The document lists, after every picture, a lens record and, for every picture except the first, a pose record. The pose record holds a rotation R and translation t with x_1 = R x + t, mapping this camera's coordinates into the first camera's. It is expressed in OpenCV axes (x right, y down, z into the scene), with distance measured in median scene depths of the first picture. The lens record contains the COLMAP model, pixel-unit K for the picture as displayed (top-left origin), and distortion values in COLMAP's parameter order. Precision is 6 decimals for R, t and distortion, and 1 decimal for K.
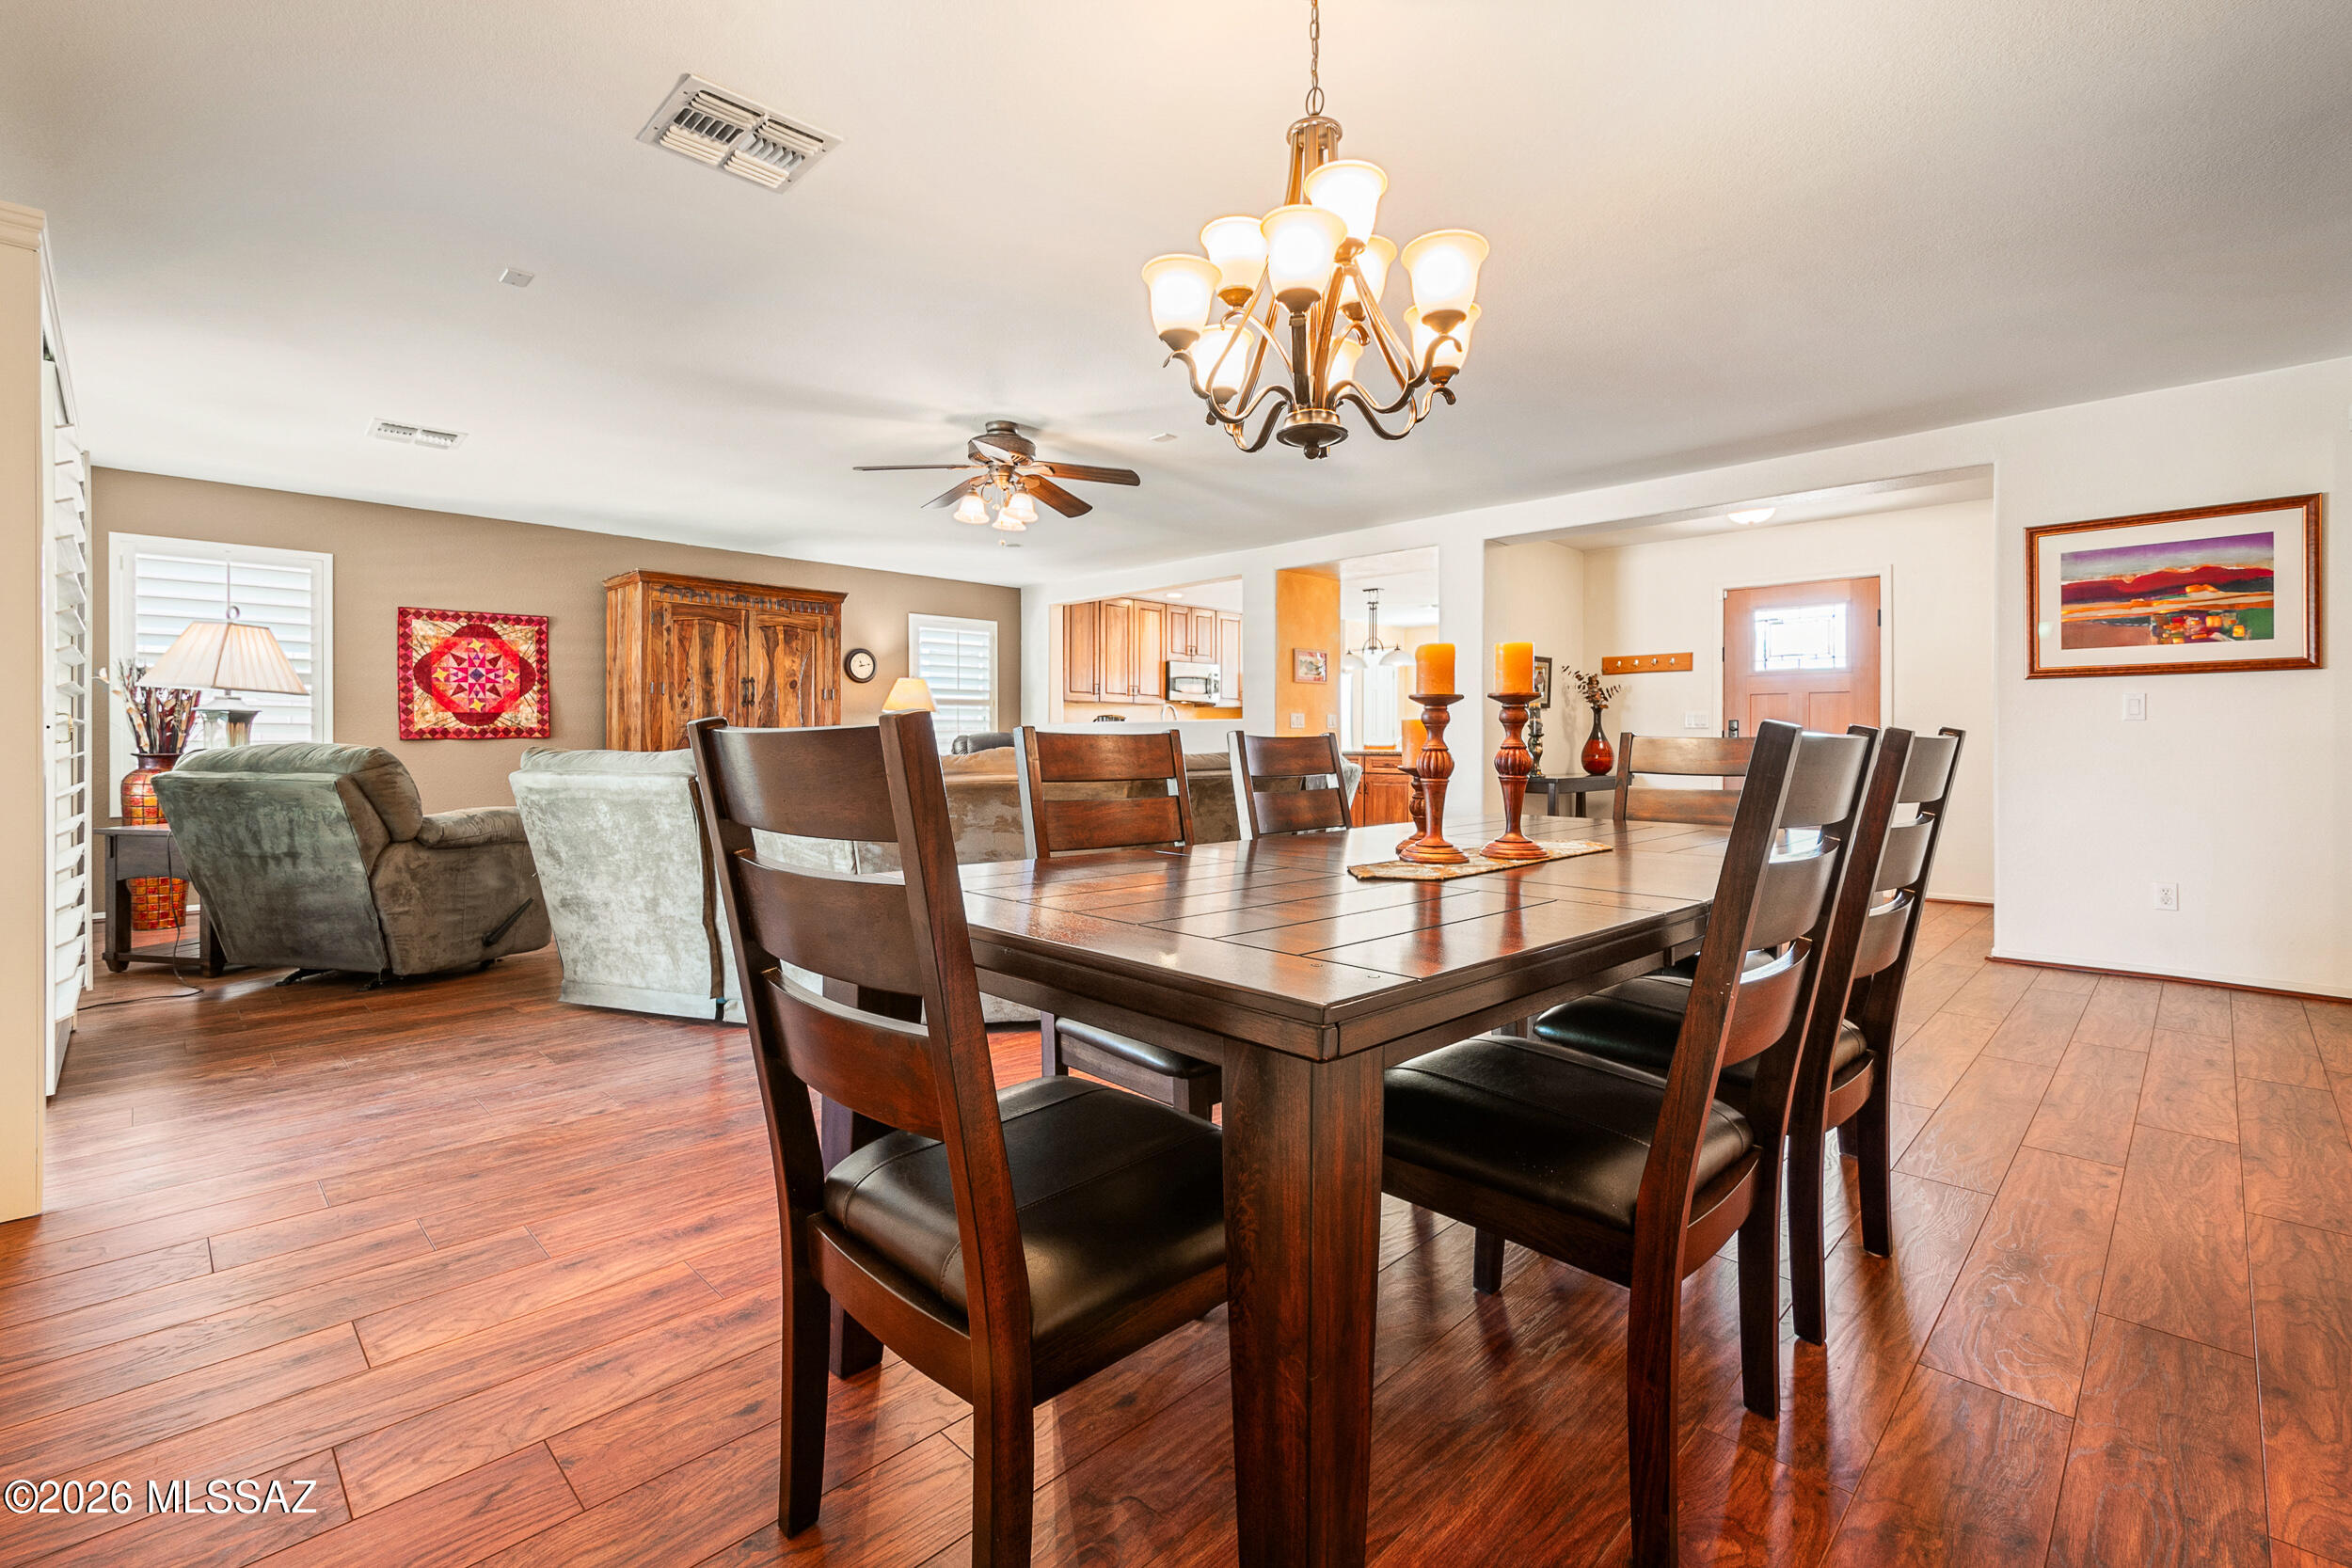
lens RADIAL K [[1034.9, 0, 1129.4], [0, 1034.9, 725.3], [0, 0, 1]] dist [0.003913, -0.000416]
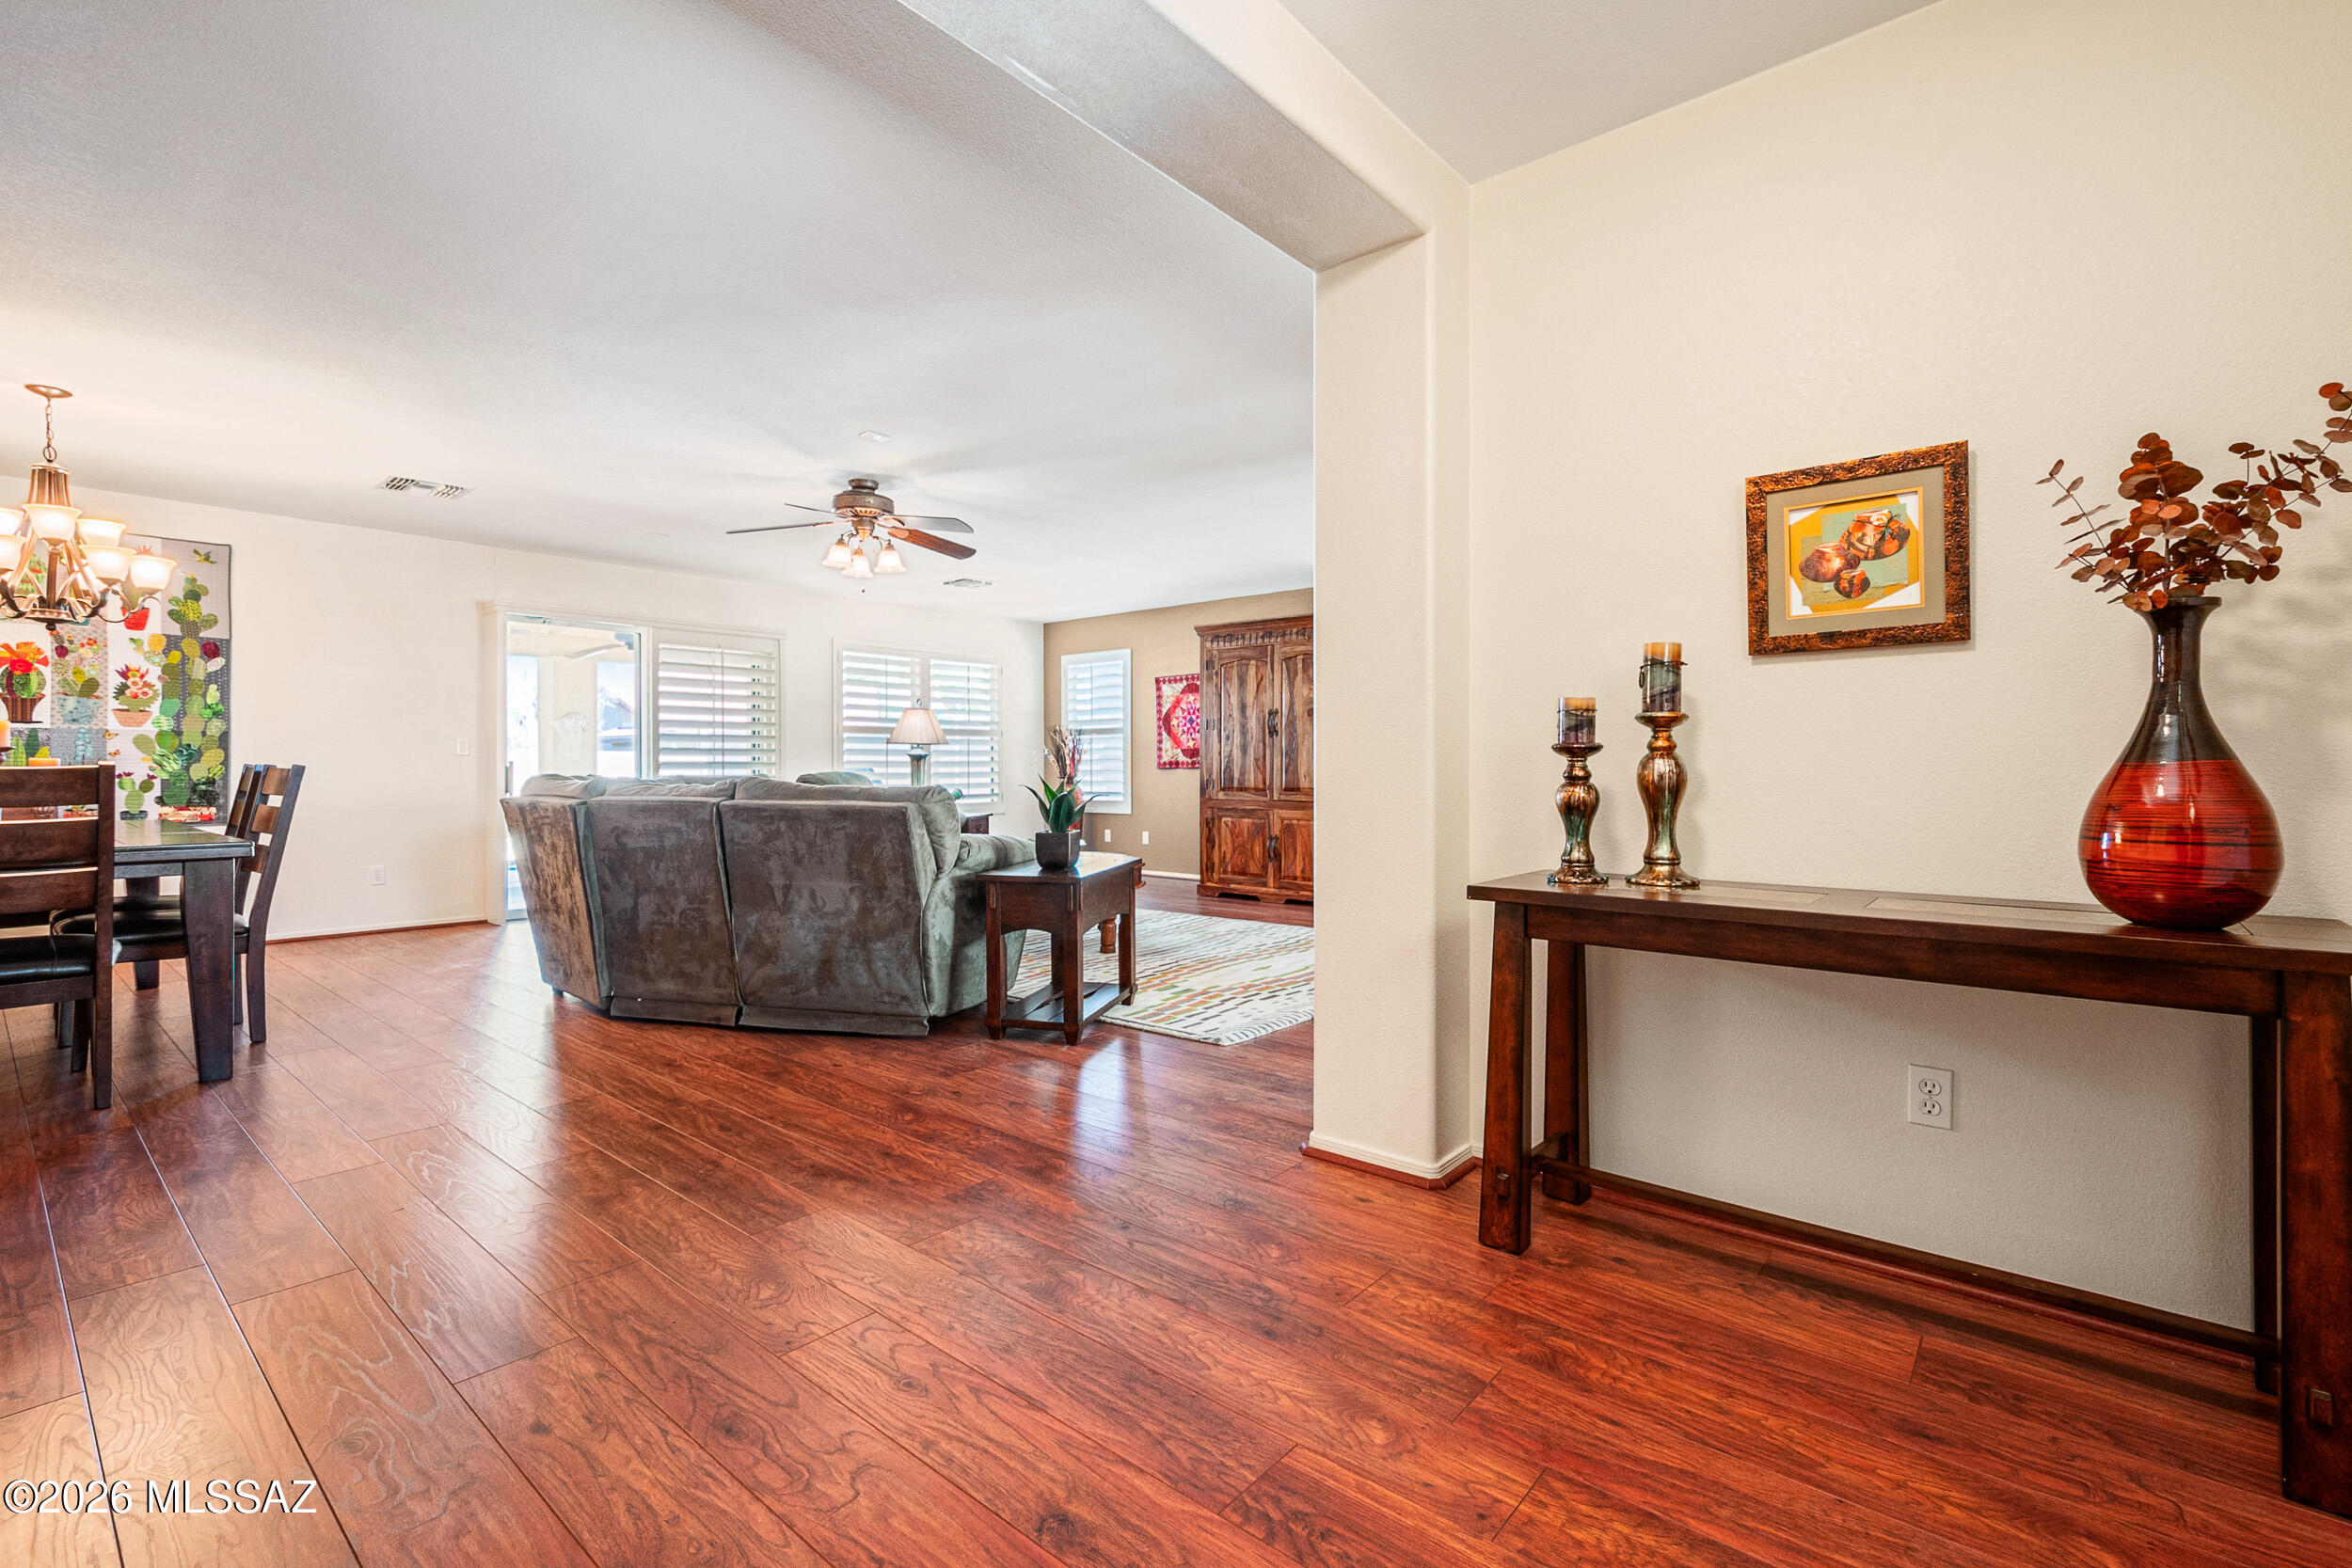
lens RADIAL K [[1034.9, 0, 1175.9], [0, 1034.9, 791.6], [0, 0, 1]] dist [0.003913, -0.000416]
pose [[0.118353, 0.016538, -0.992834, 0.710826], [0.012893, 0.999751, 0.018190, 0.019144], [0.992888, -0.014954, 0.118110, 0.810204]]
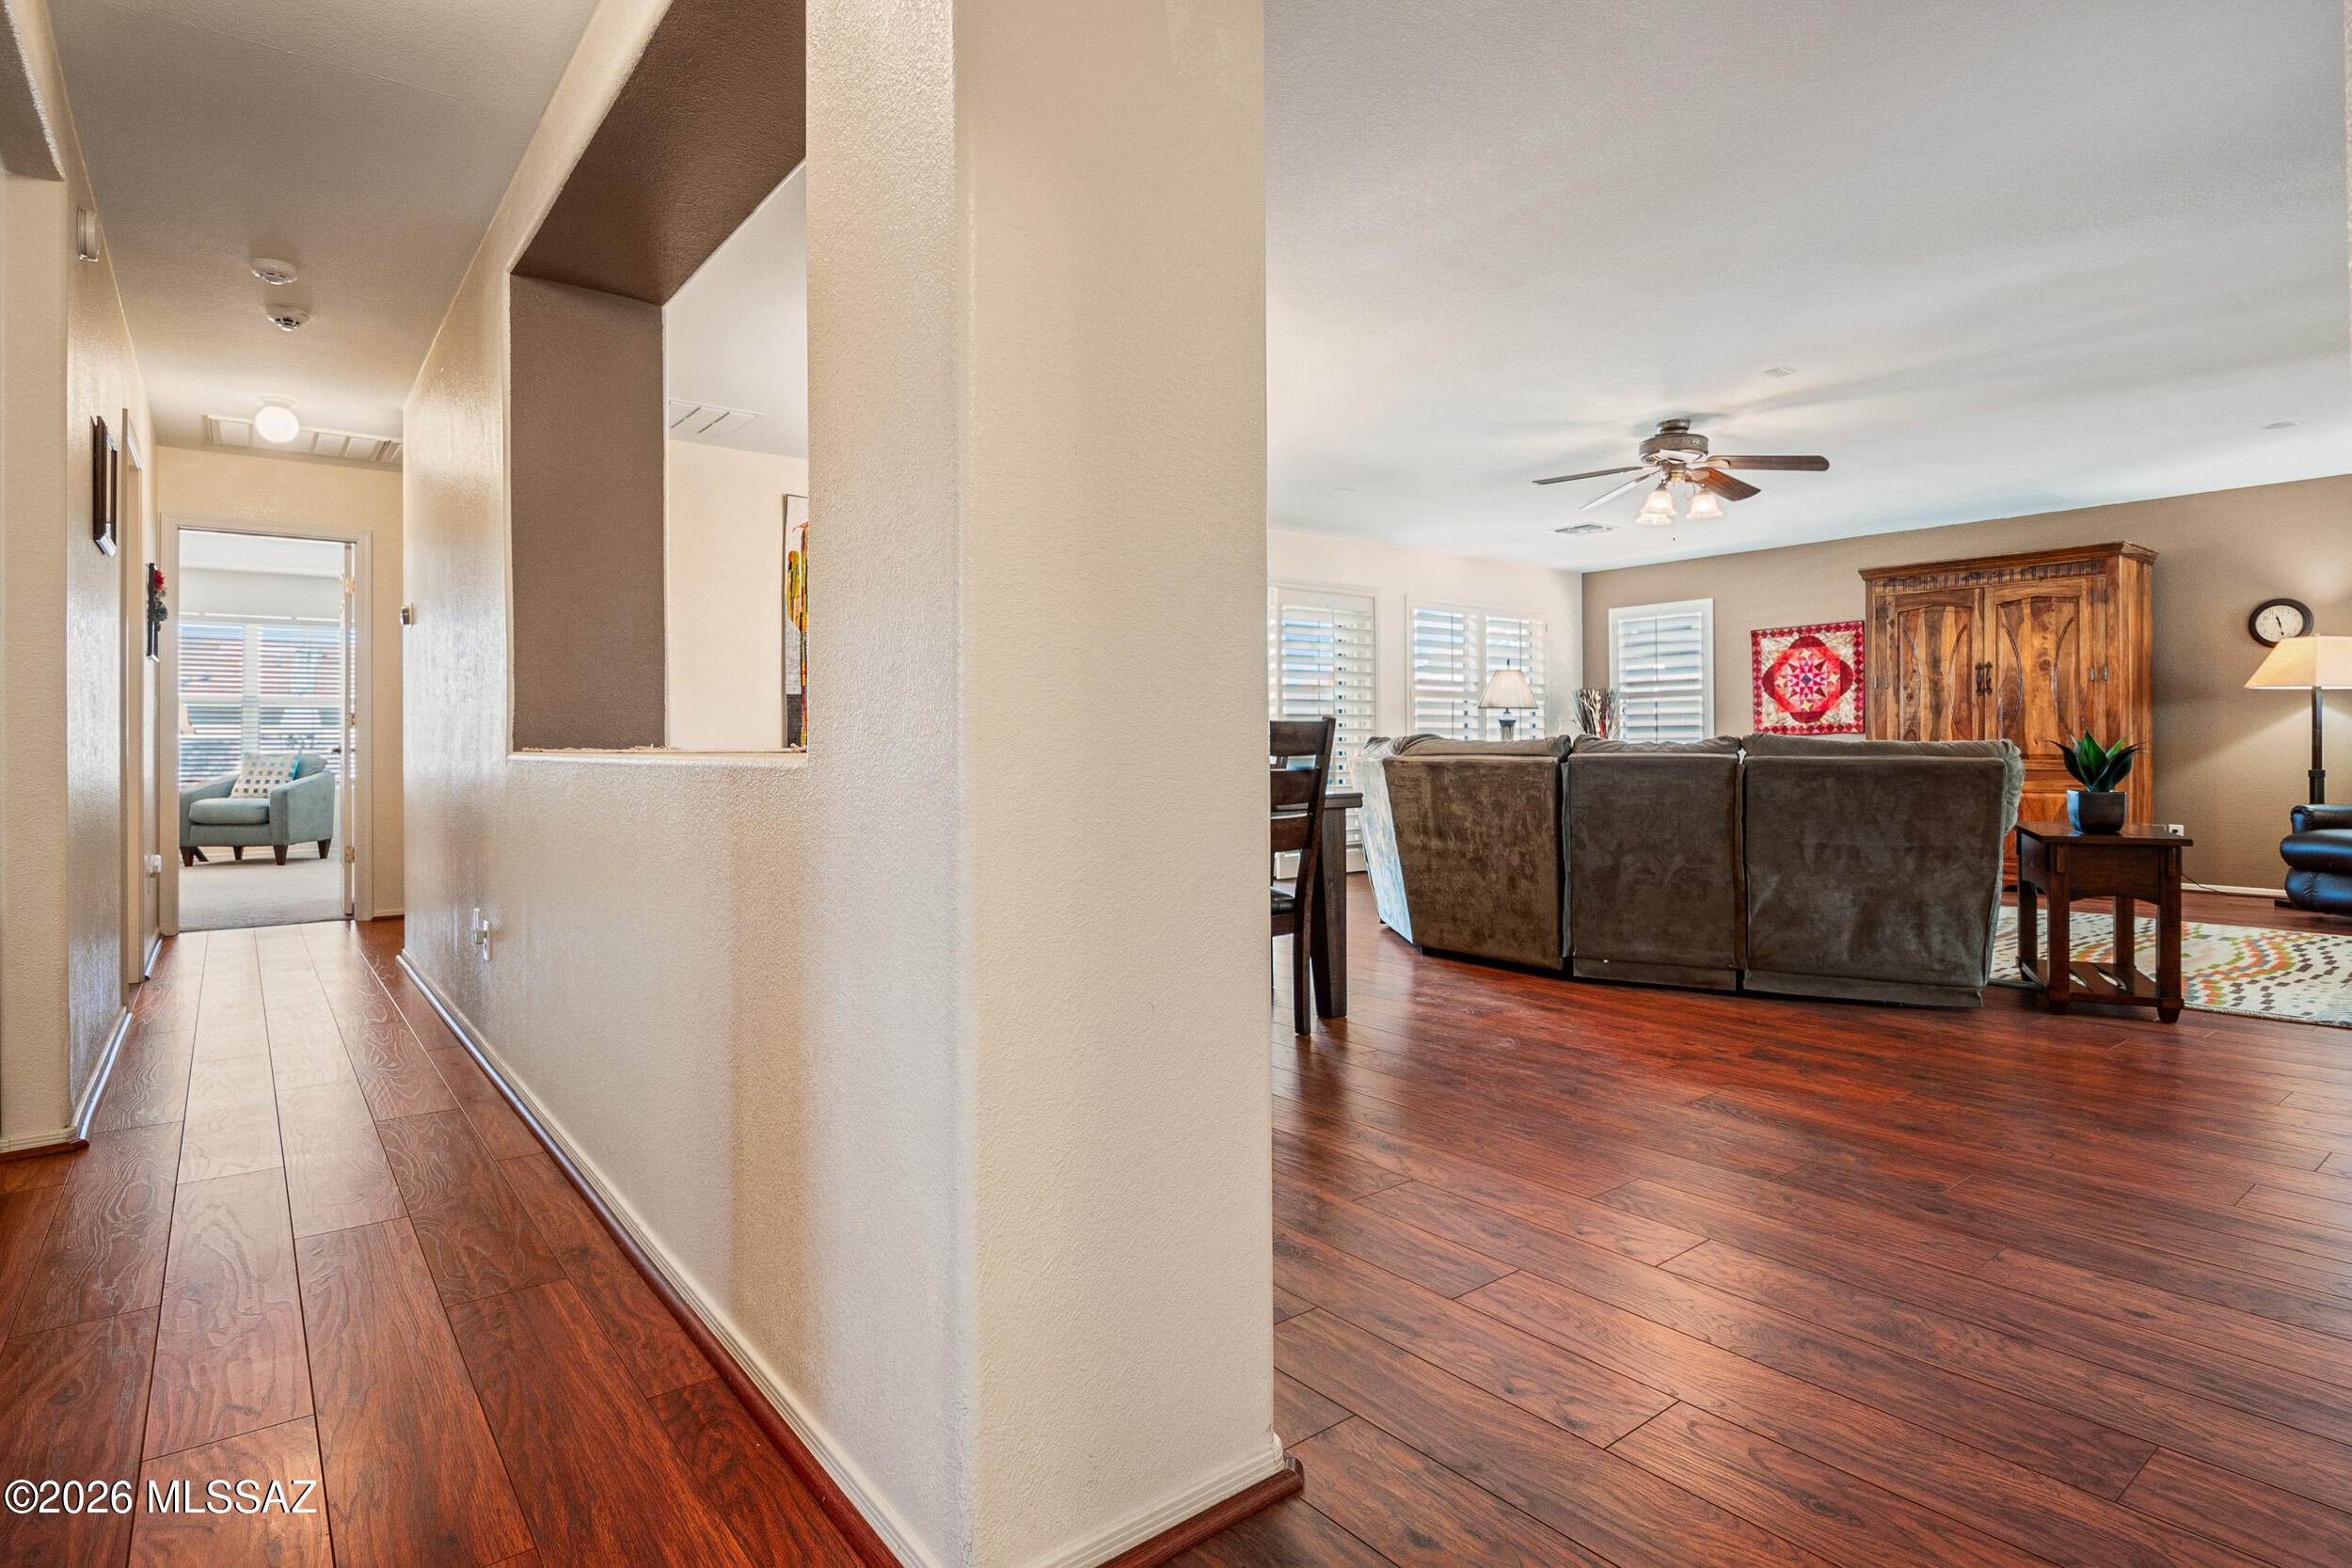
lens RADIAL K [[1208.2, 0, 1154.9], [0, 1208.2, 748.5], [0, 0, 1]] dist [-0.012477, -0.006694]
pose [[-0.100549, -0.004506, -0.994922, 0.781686], [0.014322, 0.999880, -0.005976, 0.026196], [0.994829, -0.014850, -0.100472, 0.402134]]
